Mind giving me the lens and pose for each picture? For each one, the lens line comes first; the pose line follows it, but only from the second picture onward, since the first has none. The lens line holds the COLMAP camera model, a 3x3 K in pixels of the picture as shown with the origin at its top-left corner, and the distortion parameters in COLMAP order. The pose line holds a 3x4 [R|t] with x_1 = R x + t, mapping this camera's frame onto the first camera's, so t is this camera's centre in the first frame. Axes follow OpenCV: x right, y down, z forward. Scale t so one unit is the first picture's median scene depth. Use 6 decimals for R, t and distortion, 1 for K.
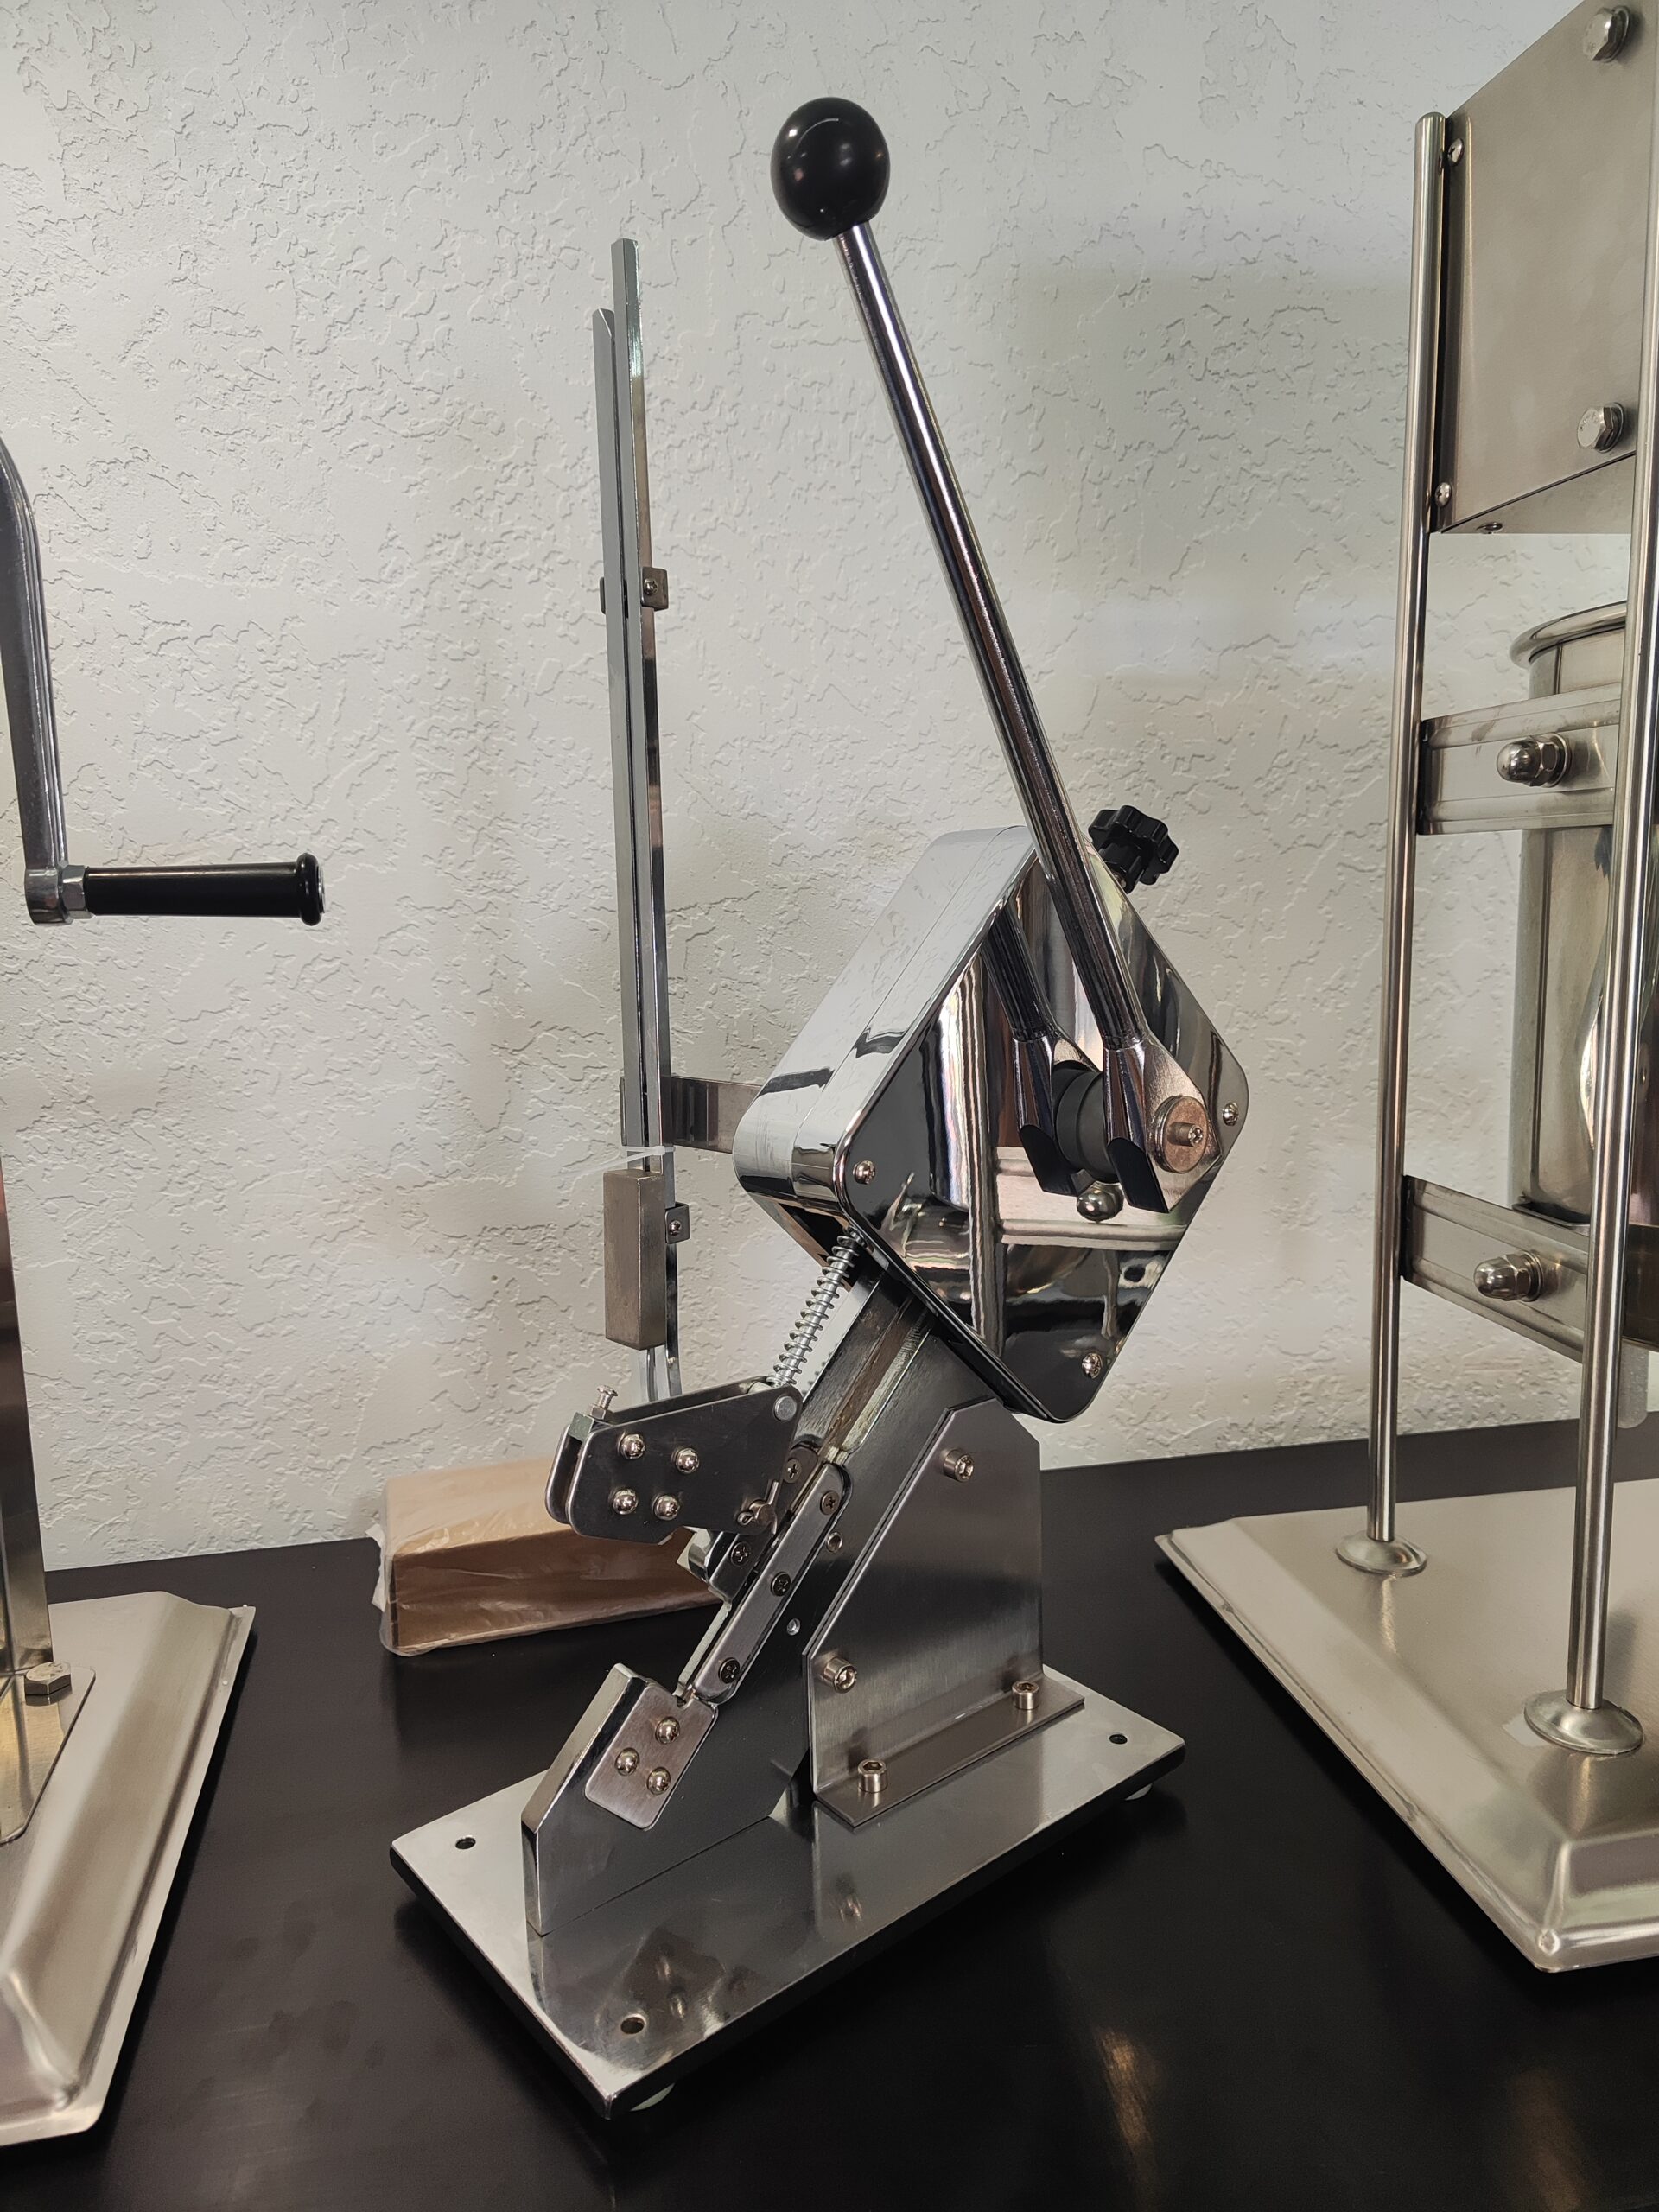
lens RADIAL K [[1465.9, 0, 837.2], [0, 1465.9, 1109.4], [0, 0, 1]] dist [0.056781, -0.048969]
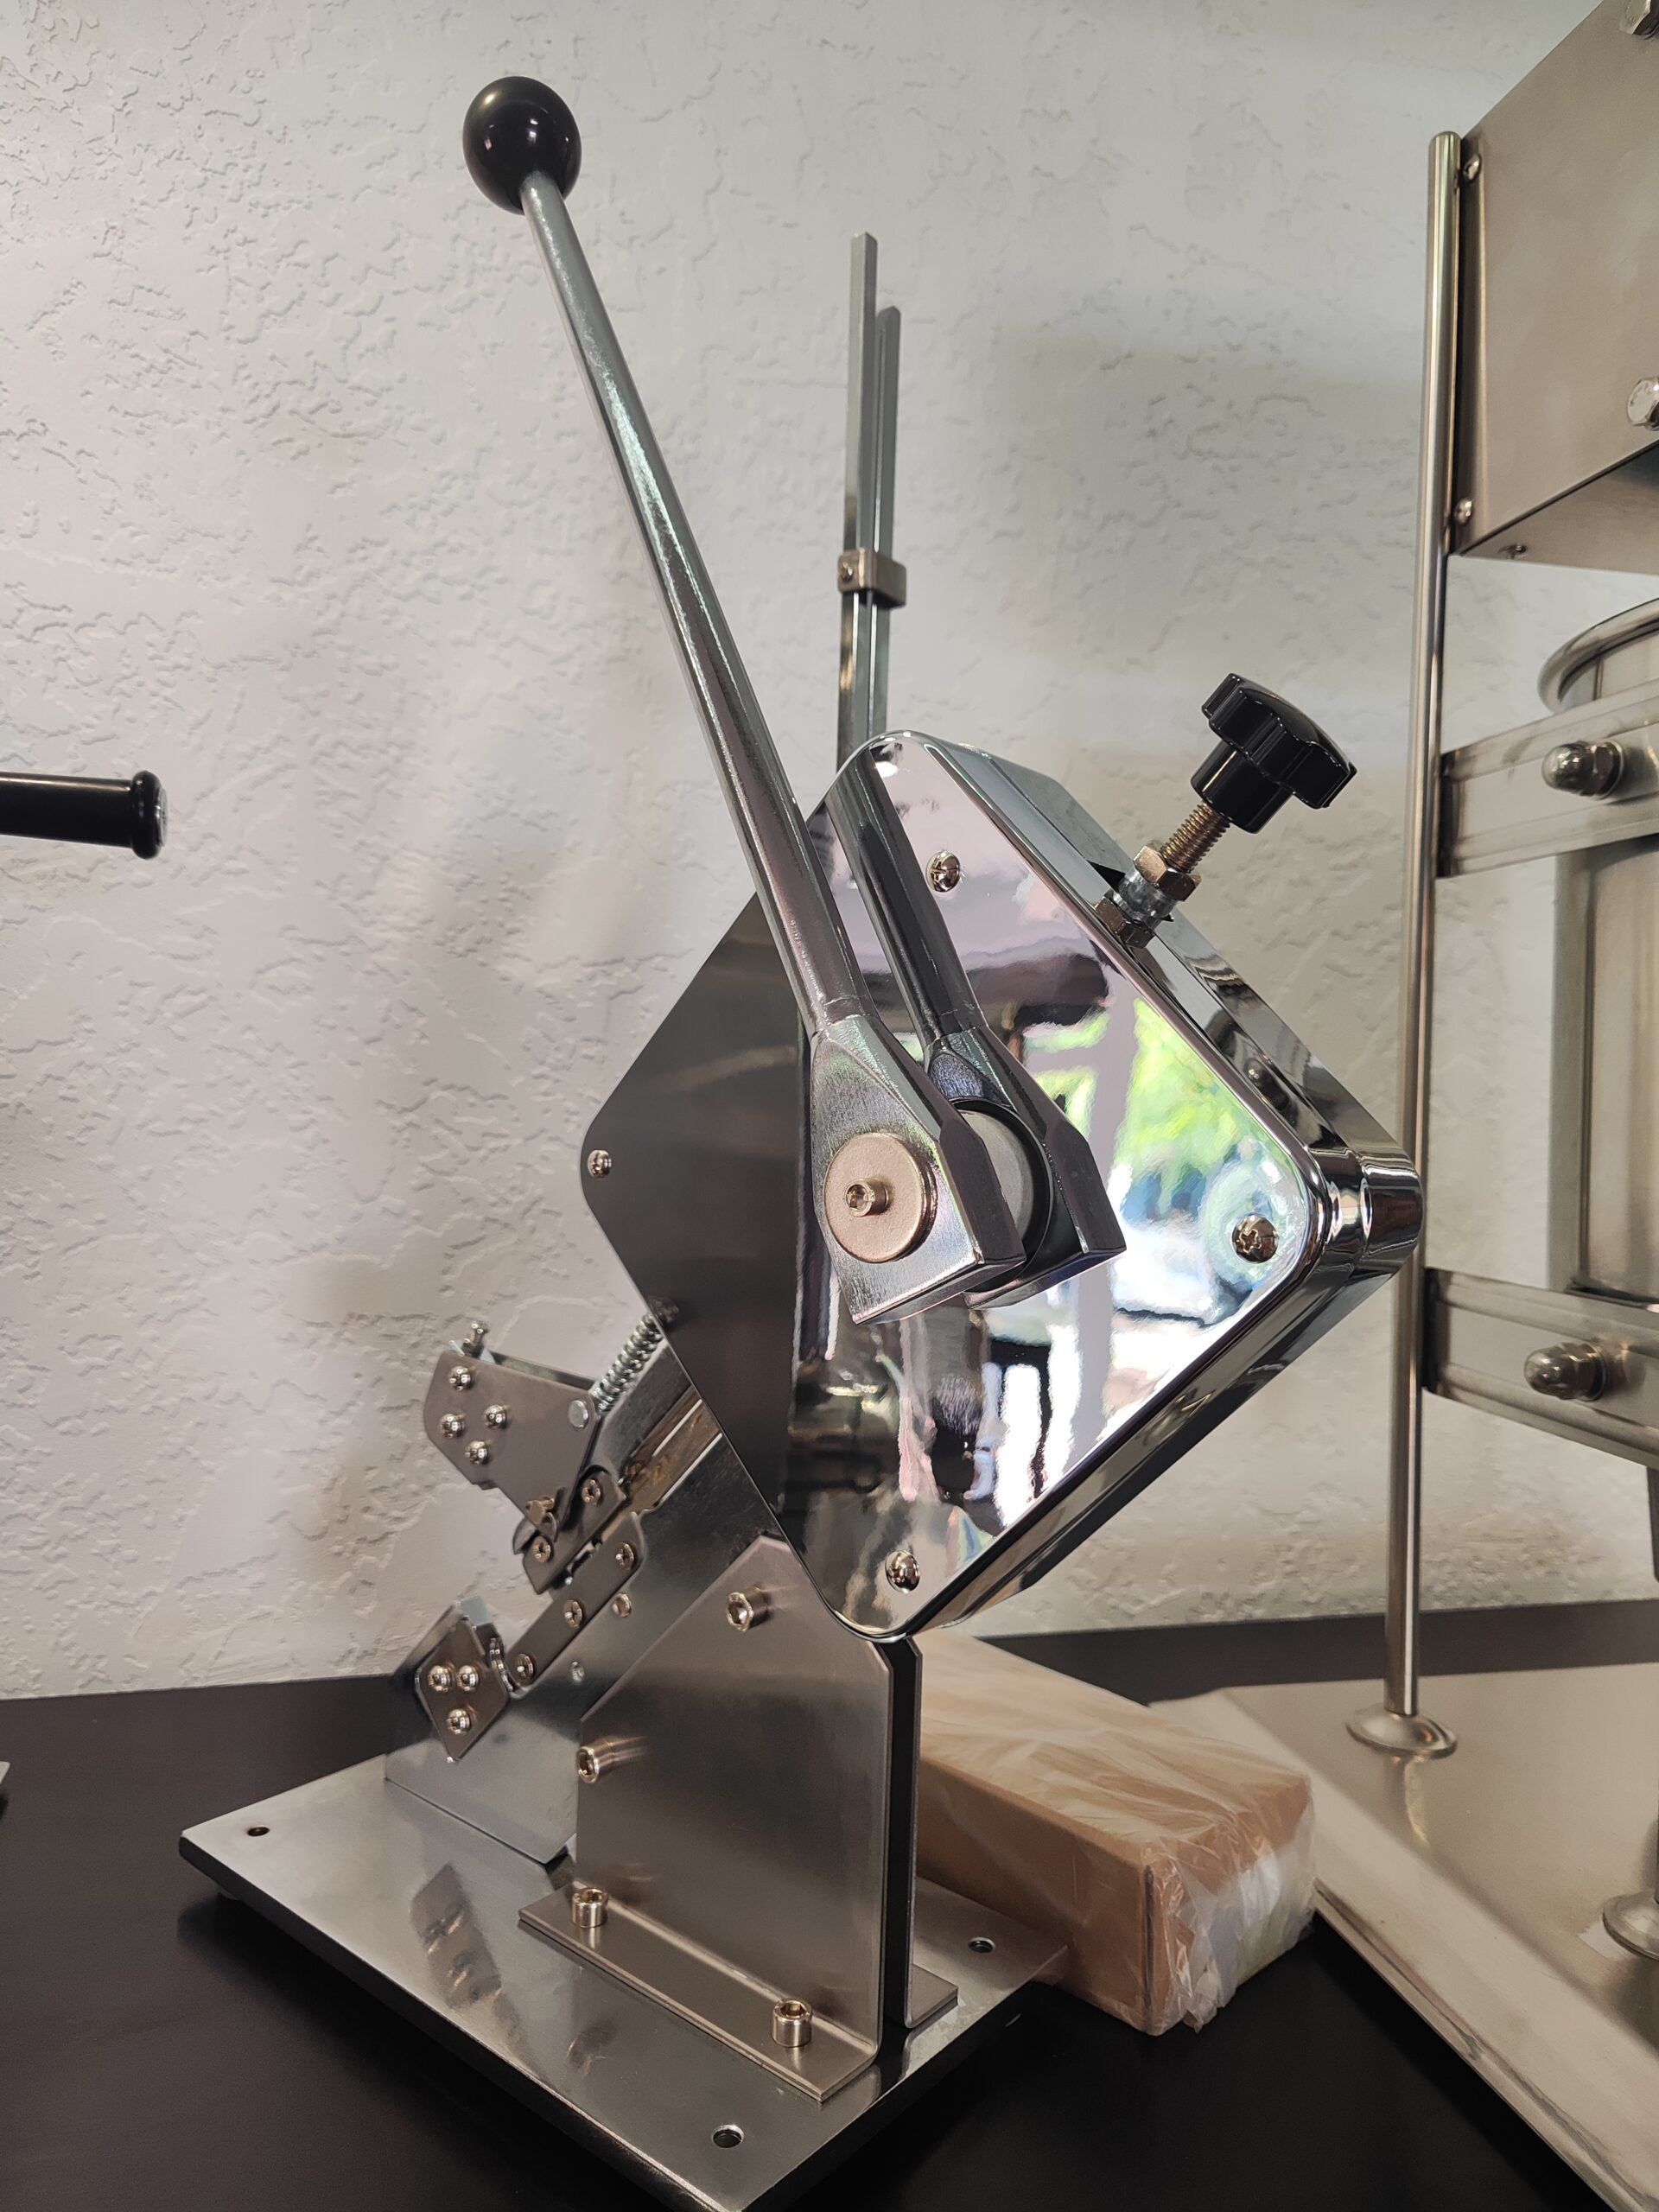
lens RADIAL K [[1478.3, 0, 835.0], [0, 1478.3, 1119.9], [0, 0, 1]] dist [0.056389, -0.051861]
pose [[0.997856, 0.046962, 0.045585, -0.004439], [-0.040003, 0.988898, -0.143107, 0.086094], [-0.051799, 0.140977, 0.988657, 0.125540]]
